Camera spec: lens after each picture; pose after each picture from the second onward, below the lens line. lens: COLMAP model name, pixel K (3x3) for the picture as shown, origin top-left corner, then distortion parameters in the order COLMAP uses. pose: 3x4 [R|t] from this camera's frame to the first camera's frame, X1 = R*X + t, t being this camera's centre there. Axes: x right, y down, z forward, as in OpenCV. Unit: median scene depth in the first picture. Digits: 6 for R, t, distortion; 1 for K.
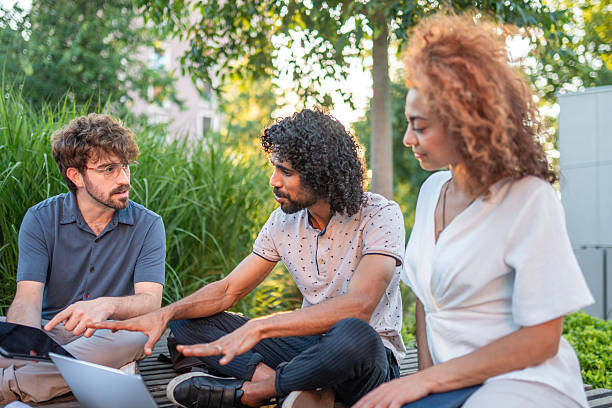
lens RADIAL K [[661.5, 0, 307.6], [0, 661.5, 219.6], [0, 0, 1]] dist [-0.010869, 0.008300]
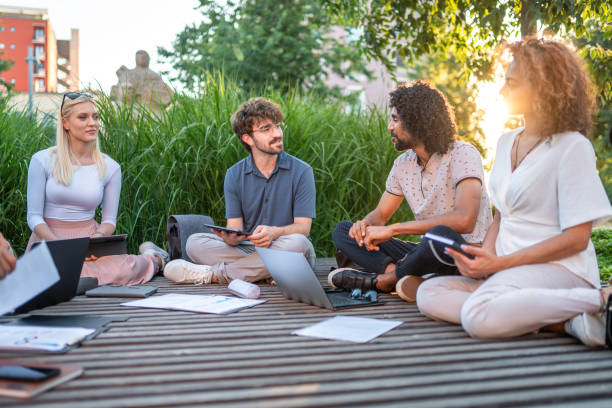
lens RADIAL K [[672.4, 0, 306.0], [0, 672.4, 204.0], [0, 0, 1]] dist [-0.126938, 0.321156]
pose [[0.953321, -0.012182, -0.301714, 0.077091], [0.020592, 0.999483, 0.024709, 0.017260], [0.301257, -0.029768, 0.953078, -0.181442]]
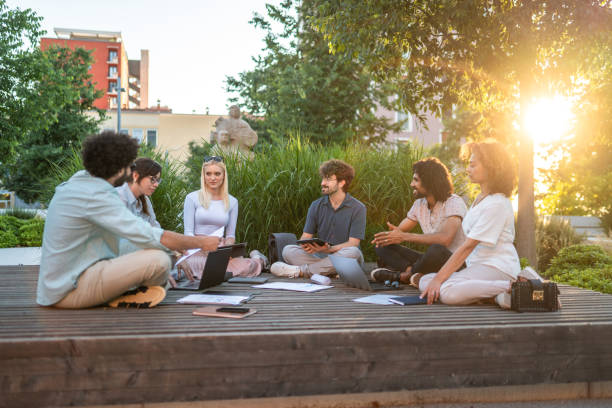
lens RADIAL K [[661.5, 0, 307.6], [0, 661.5, 219.6], [0, 0, 1]] dist [-0.010869, 0.008300]
pose [[0.929277, 0.003204, -0.369369, 0.183046], [0.011510, 0.999226, 0.037624, -0.018337], [0.369203, -0.039214, 0.928521, -0.529666]]
